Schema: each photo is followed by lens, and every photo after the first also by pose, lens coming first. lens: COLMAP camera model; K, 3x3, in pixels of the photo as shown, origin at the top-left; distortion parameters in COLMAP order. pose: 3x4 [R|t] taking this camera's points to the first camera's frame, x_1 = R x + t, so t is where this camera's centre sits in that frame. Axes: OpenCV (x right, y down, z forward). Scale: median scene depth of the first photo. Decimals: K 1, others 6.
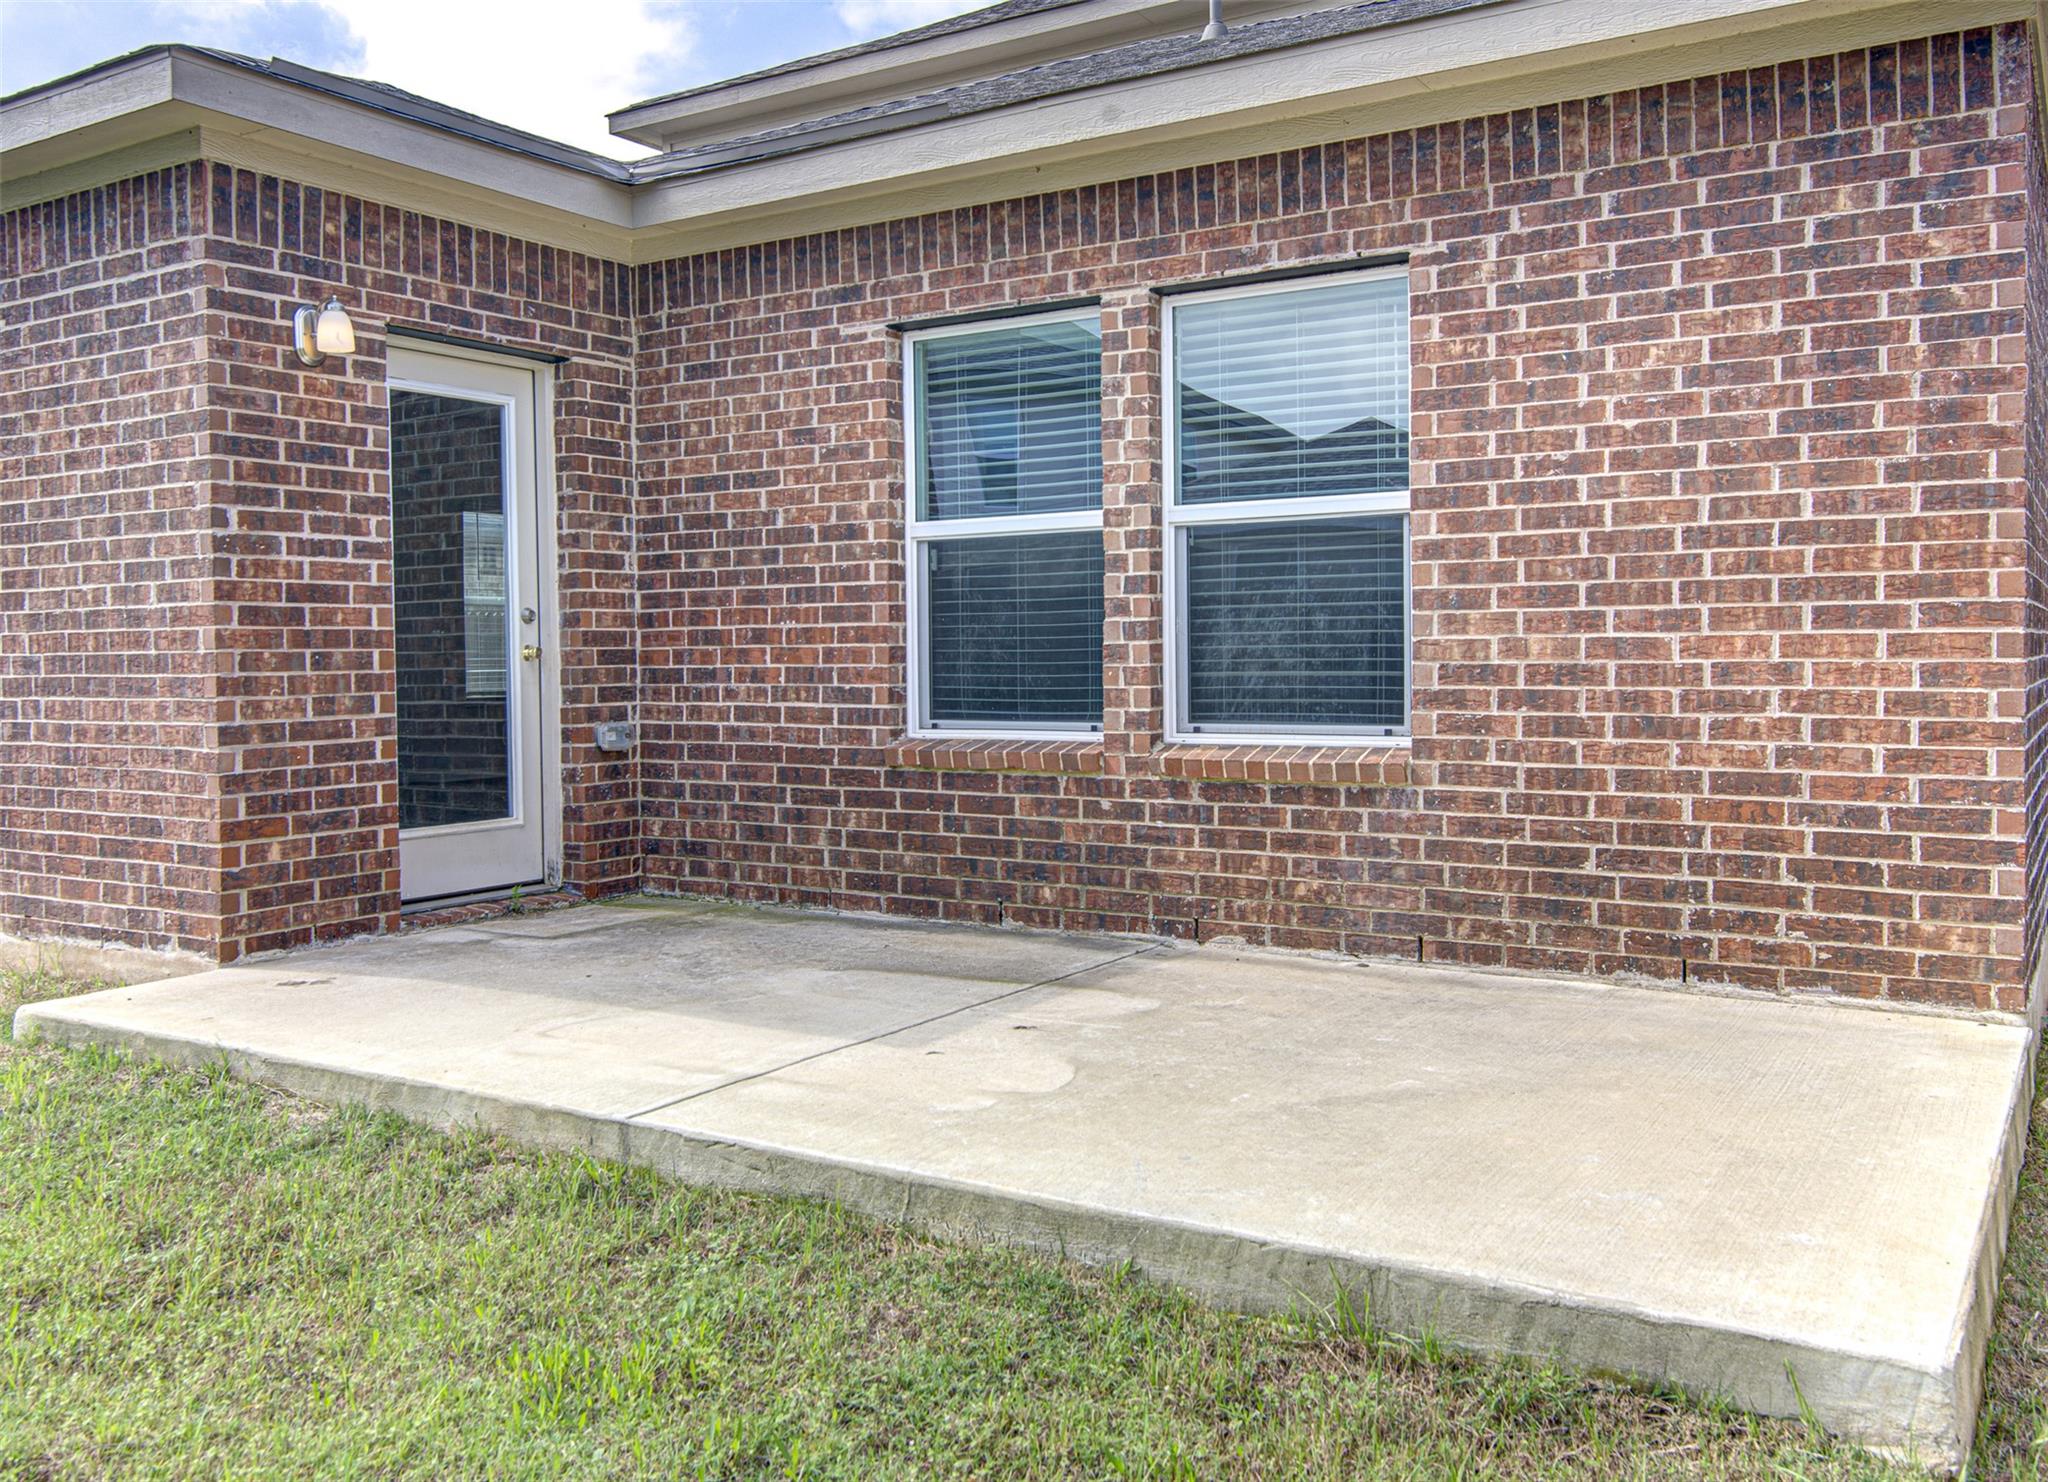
lens RADIAL K [[1742.2, 0, 1078.0], [0, 1742.2, 675.4], [0, 0, 1]] dist [0.004384, -0.004143]
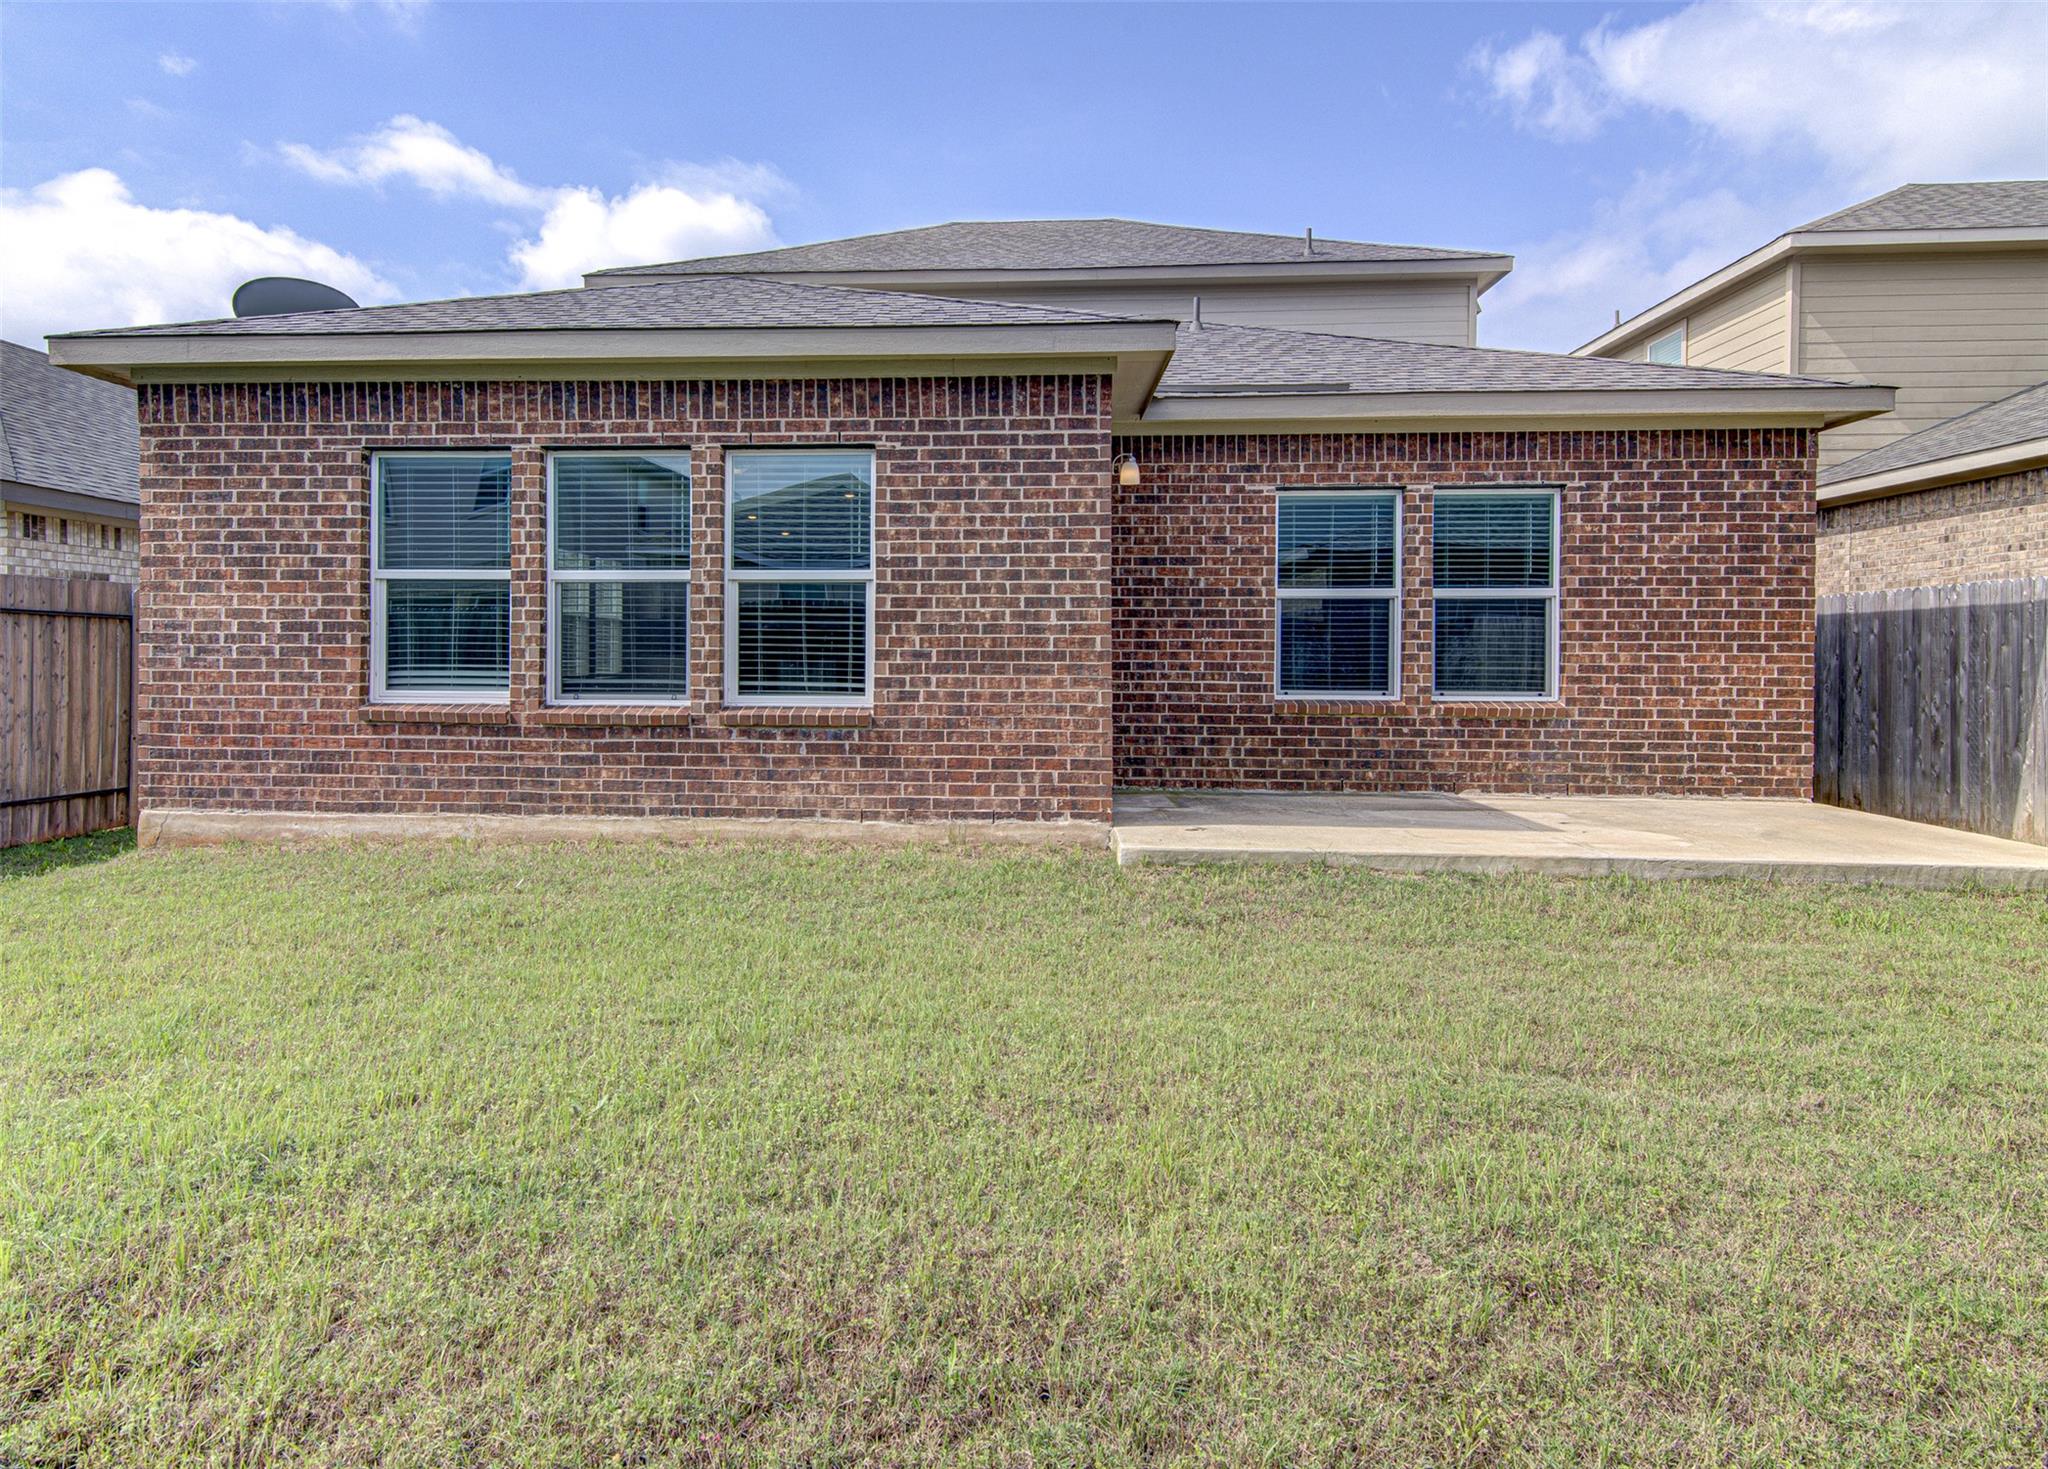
lens RADIAL K [[1157.5, 0, 968.2], [0, 1157.5, 660.0], [0, 0, 1]] dist [0.015216, -0.001662]
pose [[0.883755, 0.013234, 0.467763, -1.188630], [-0.008720, 0.999892, -0.011815, 0.012085], [-0.467869, 0.006363, 0.883775, 0.020591]]
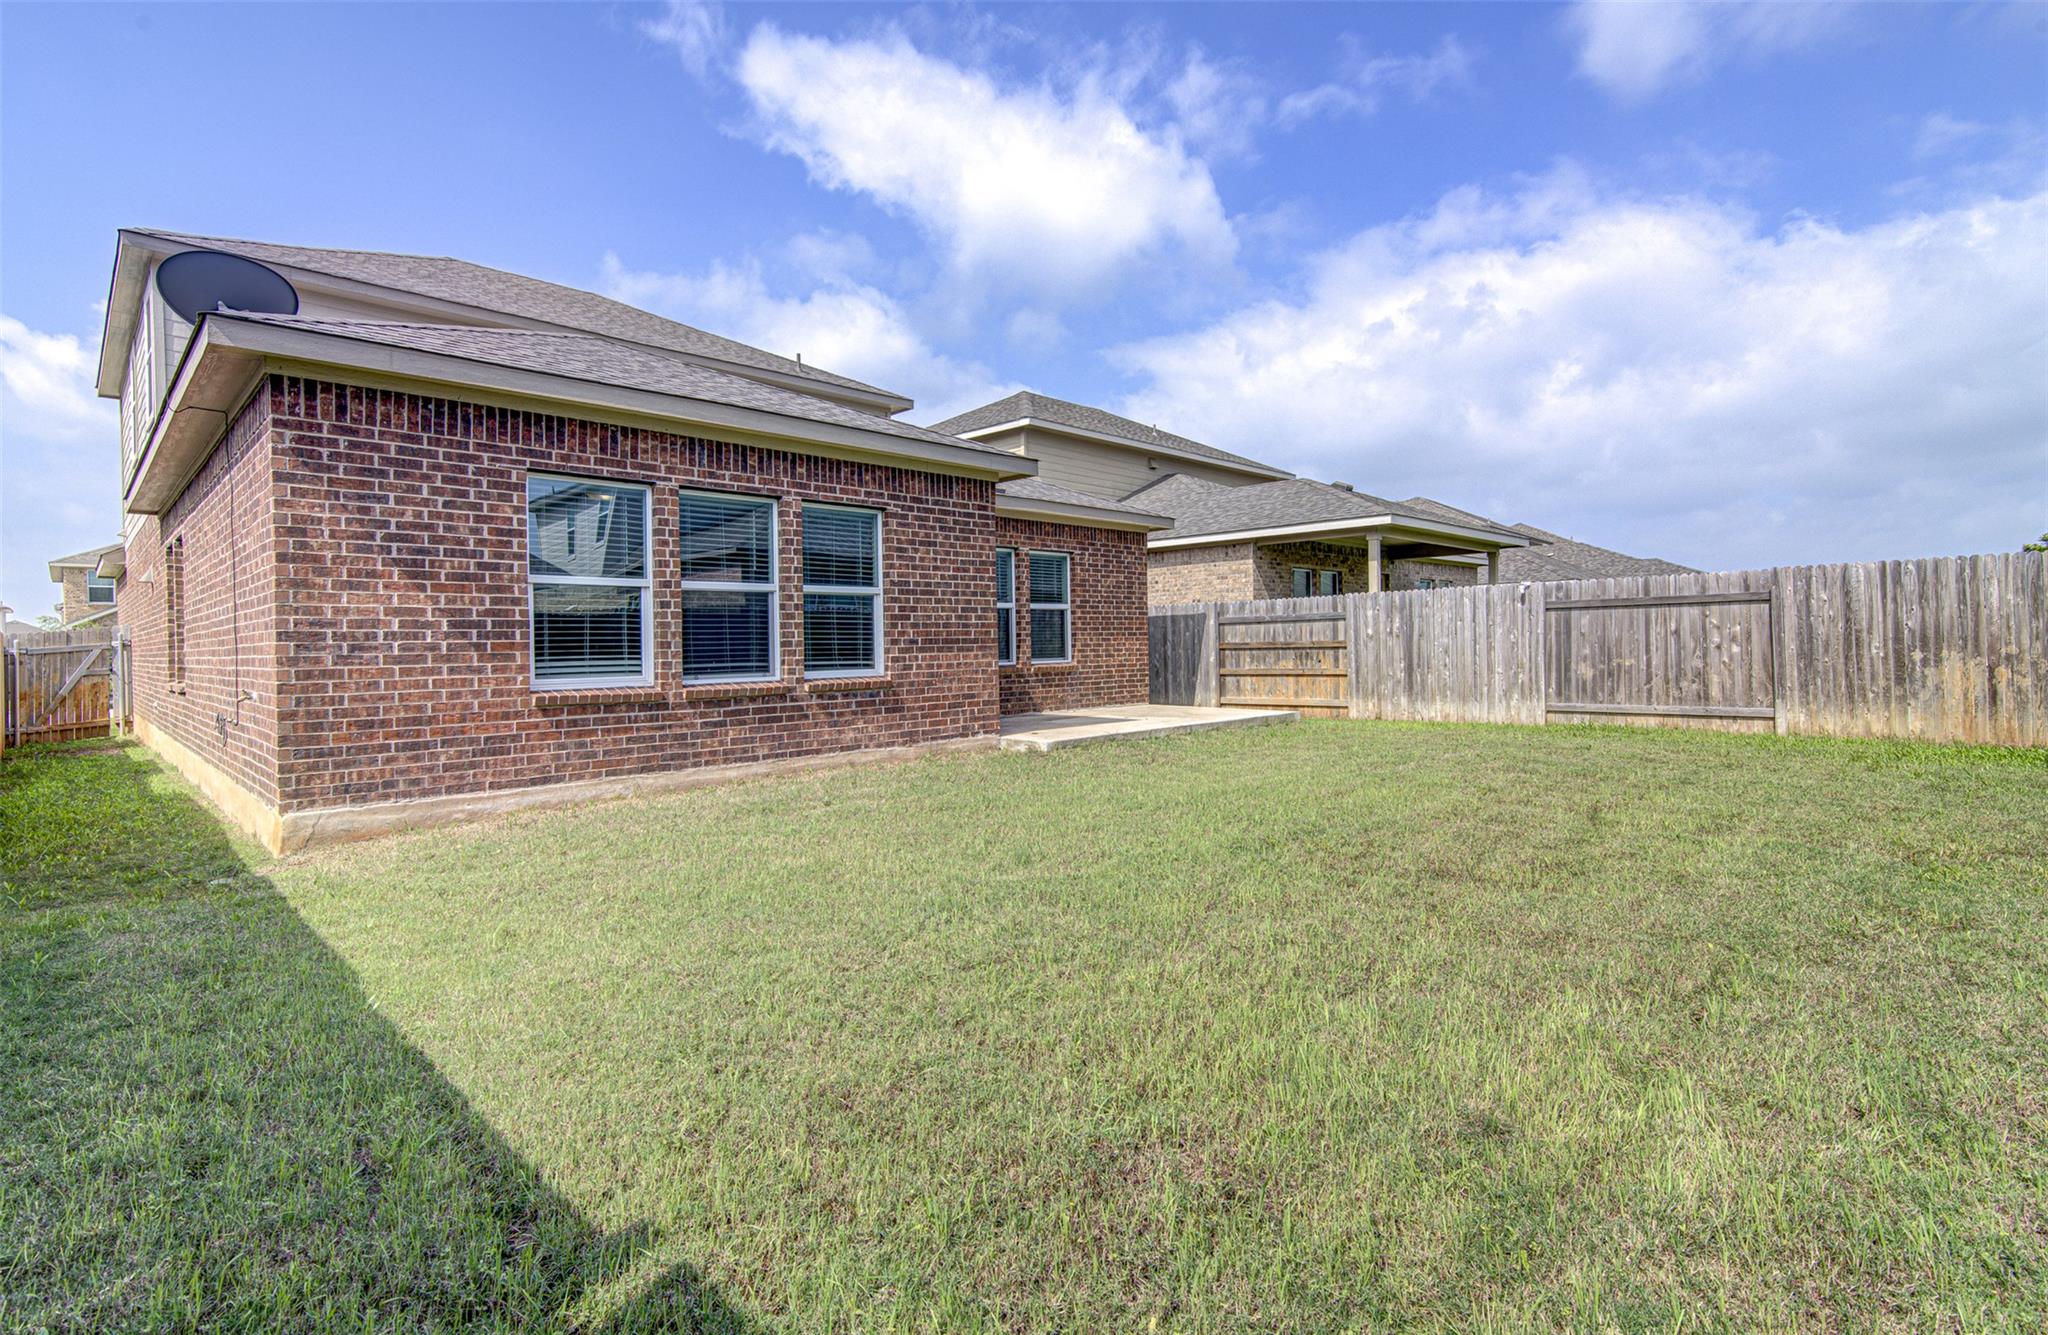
lens RADIAL K [[940.0, 0, 1018.4], [0, 940.0, 646.7], [0, 0, 1]] dist [0.004451, 0.000542]
pose [[0.231300, 0.003990, 0.972874, -2.167513], [0.027018, 0.999580, -0.010523, 0.023162], [-0.972507, 0.028719, 0.231095, 0.573175]]
